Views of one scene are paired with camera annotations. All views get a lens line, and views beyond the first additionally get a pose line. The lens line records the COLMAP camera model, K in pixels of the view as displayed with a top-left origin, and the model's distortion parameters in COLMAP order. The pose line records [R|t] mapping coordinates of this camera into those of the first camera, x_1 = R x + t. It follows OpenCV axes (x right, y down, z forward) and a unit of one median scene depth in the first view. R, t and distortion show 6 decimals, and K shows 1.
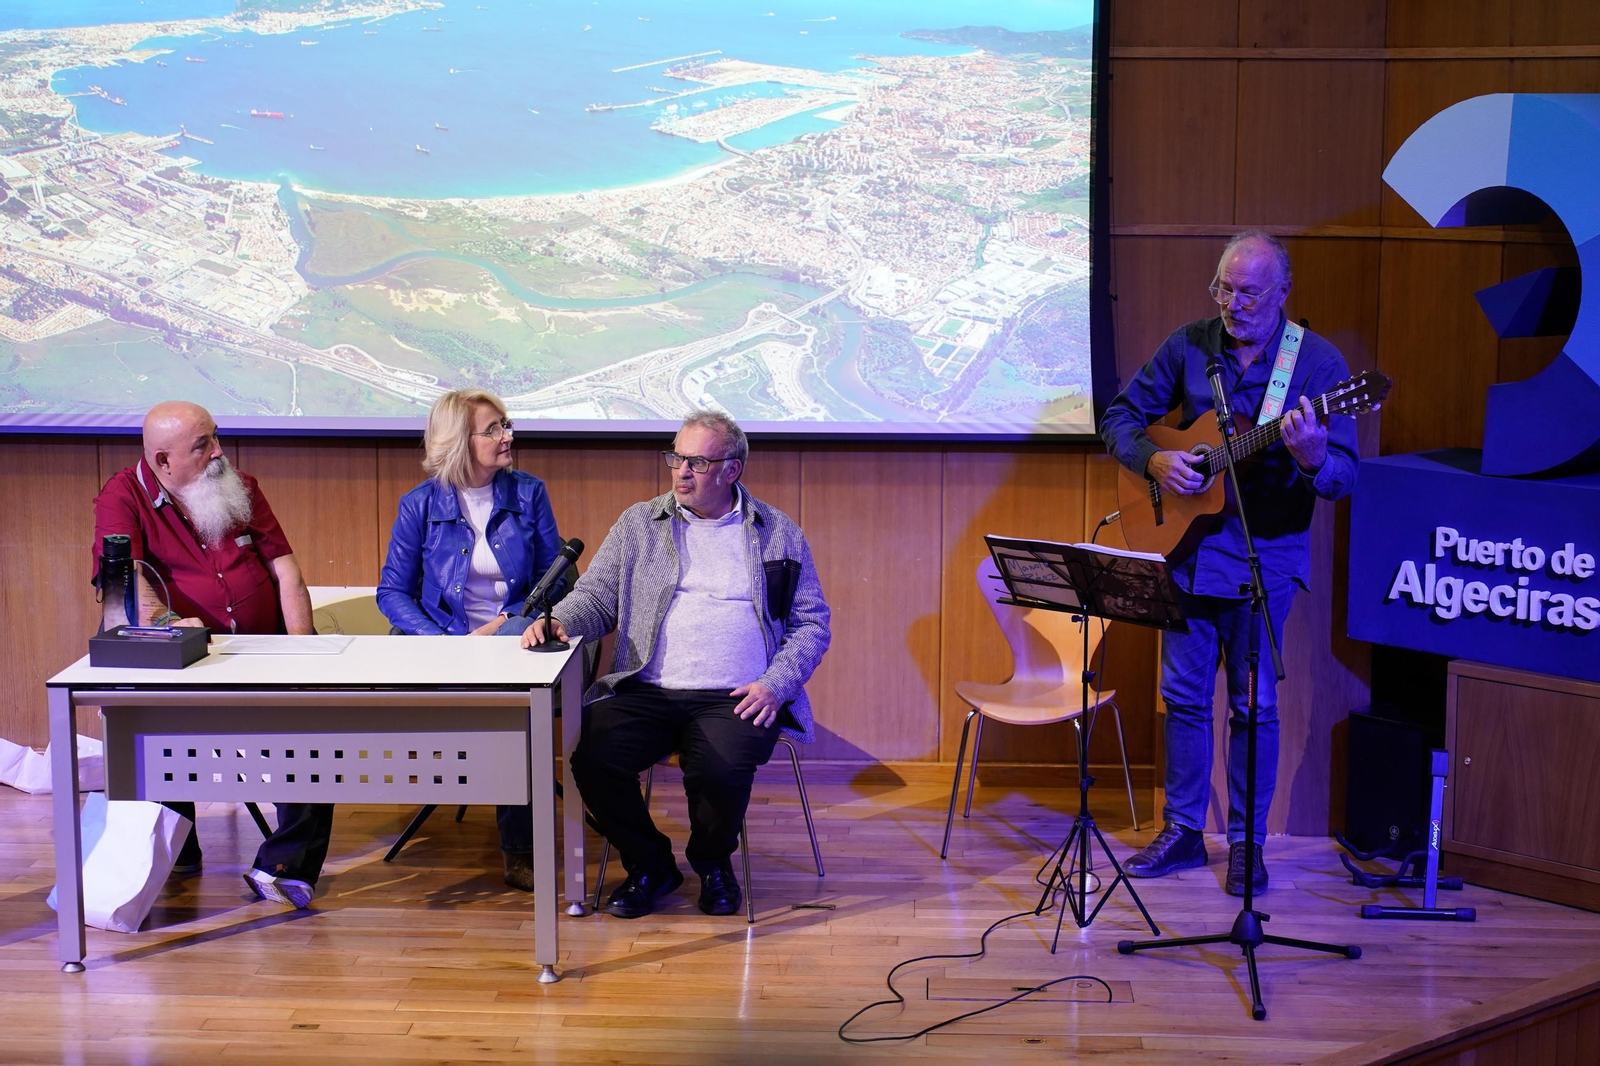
lens RADIAL K [[2867.6, 0, 804.5], [0, 2867.6, 525.6], [0, 0, 1]] dist [0.001748, 0.000000]
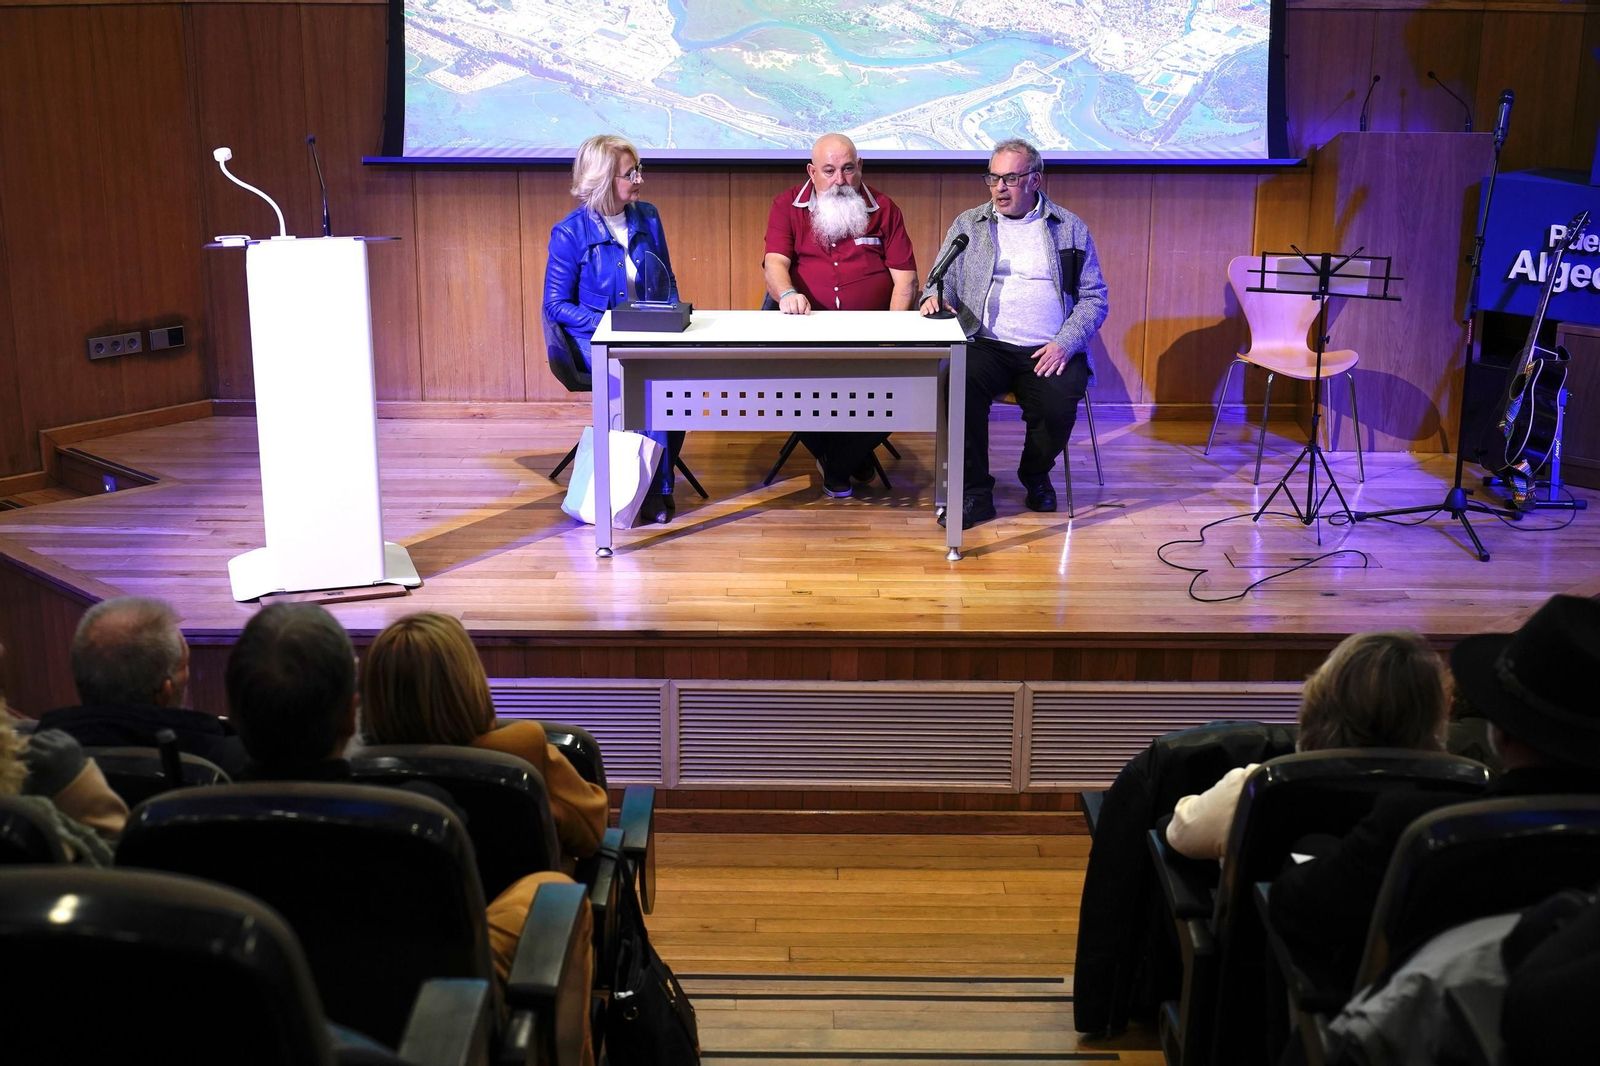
lens RADIAL K [[2140.8, 0, 801.7], [0, 2140.8, 525.4], [0, 0, 1]] dist [-0.001735, 0.000000]
pose [[0.998659, -0.013485, 0.049987, -0.171452], [0.006988, 0.991760, 0.127921, 0.008660], [-0.051300, -0.127400, 0.990524, -0.009850]]
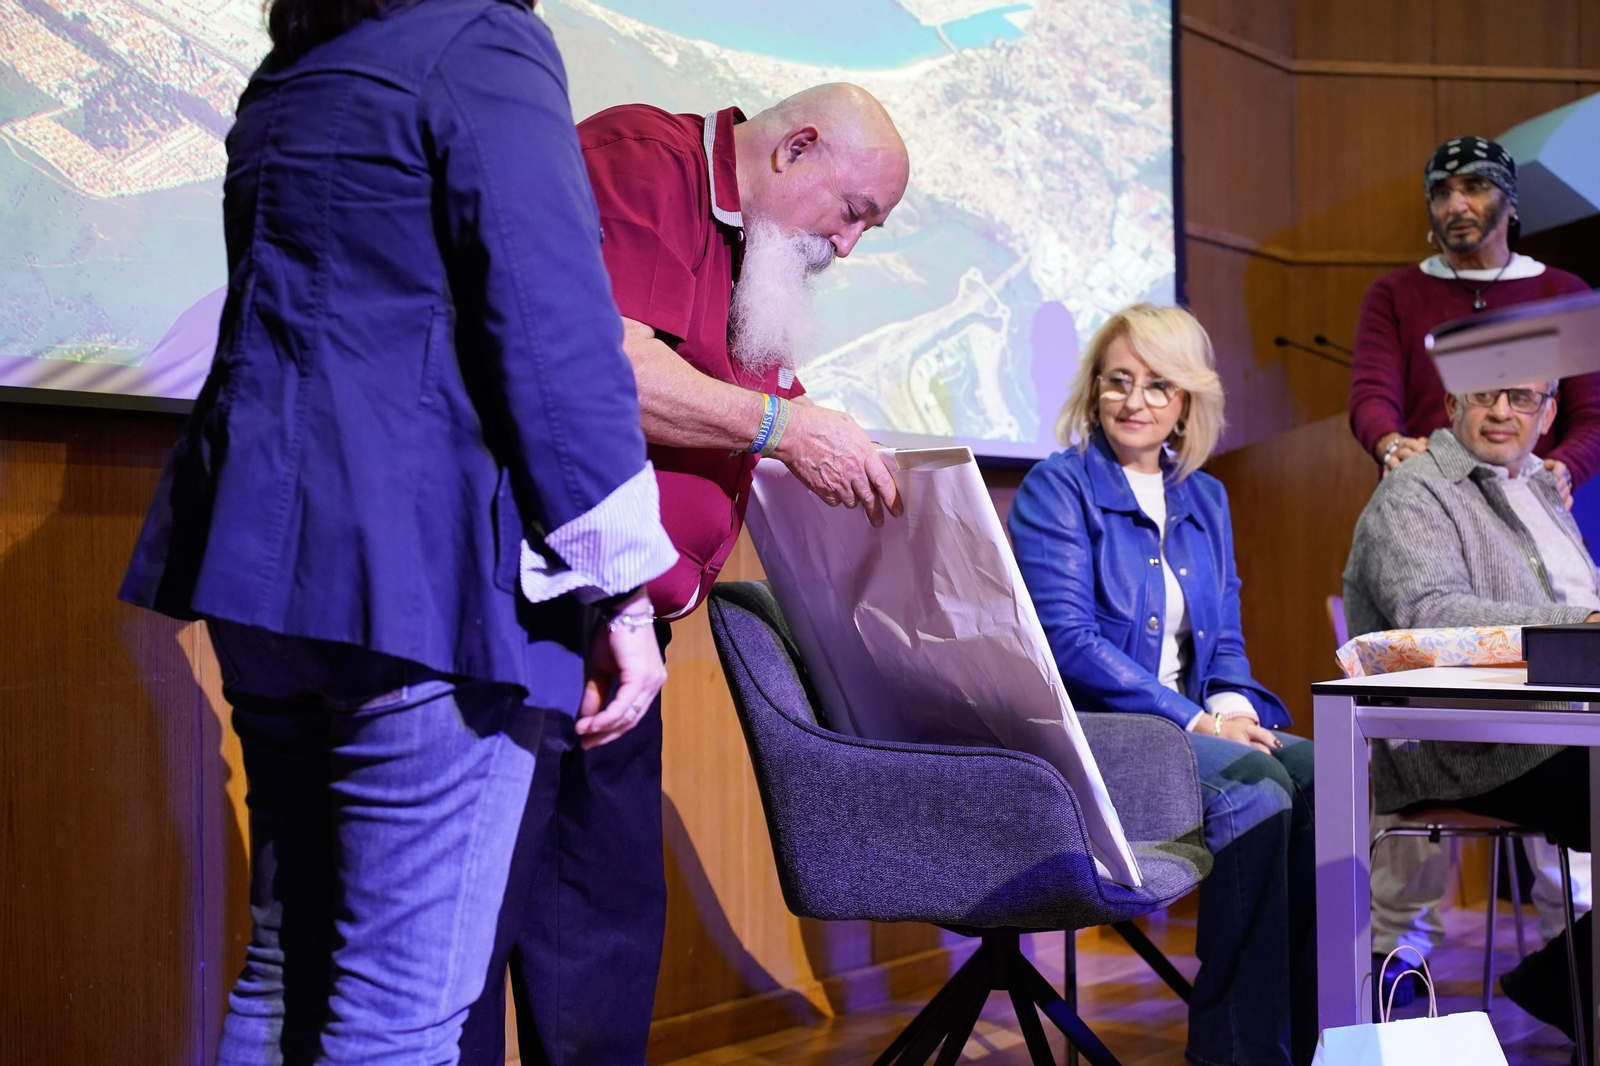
lens RADIAL K [[2380.3, 0, 799.2], [0, 2380.3, 528.9], [0, 0, 1]] dist [0.006408, 0.000000]
pose [[0.524502, 0.006946, 0.851381, -0.529442], [0.134289, 0.986775, -0.090781, 0.031975], [-0.840752, 0.161946, 0.516633, 0.748108]]
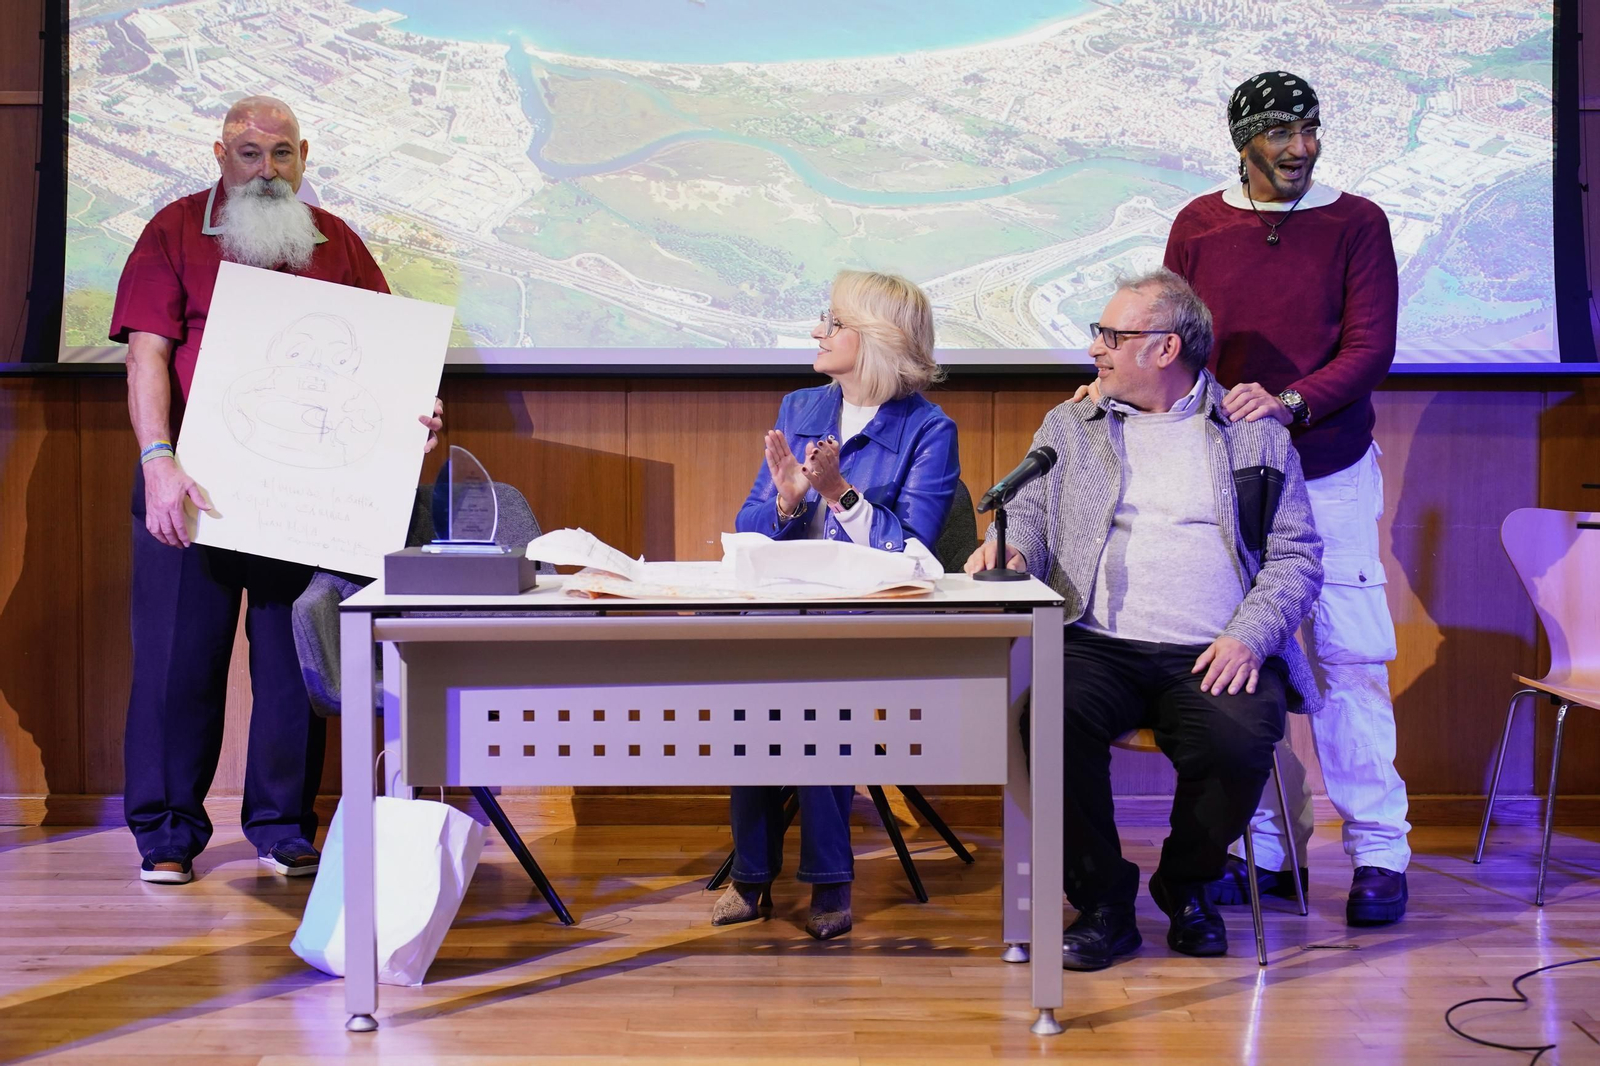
lens RADIAL K [[2929.9, 0, 770.5], [0, 2929.9, 511.7], [0, 0, 1]] dist [-0.005842, 0.000000]
pose [[0.998492, -0.005466, 0.054627, -0.157045], [0.010075, 0.996376, -0.084459, 0.073547], [-0.053967, 0.084882, 0.994928, 0.223953]]
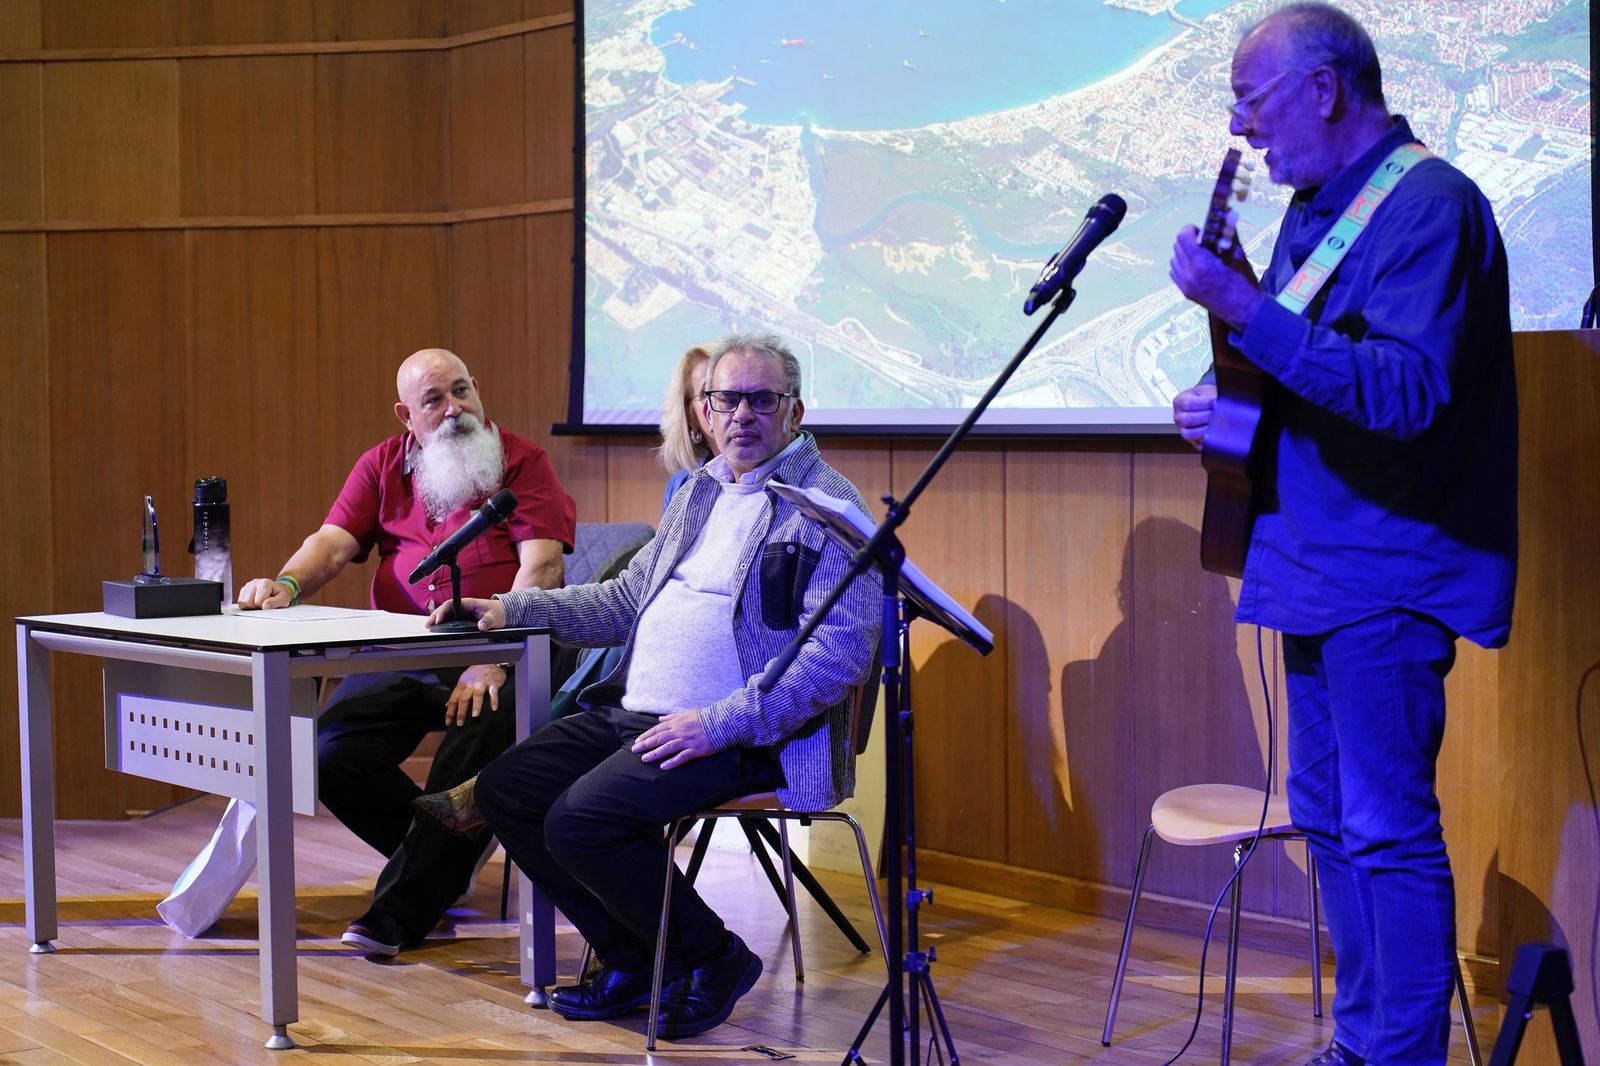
lens RADIAL K [[2925.2, 0, 803.5], [0, 2925.2, 529.5], [0, 0, 1]] dist [-0.009280, 0.000000]
pose [[0.623943, 0.023970, -0.781102, 0.477909], [-0.100515, 0.993689, -0.049798, 0.038119], [0.774978, 0.109584, 0.622415, 0.492394]]
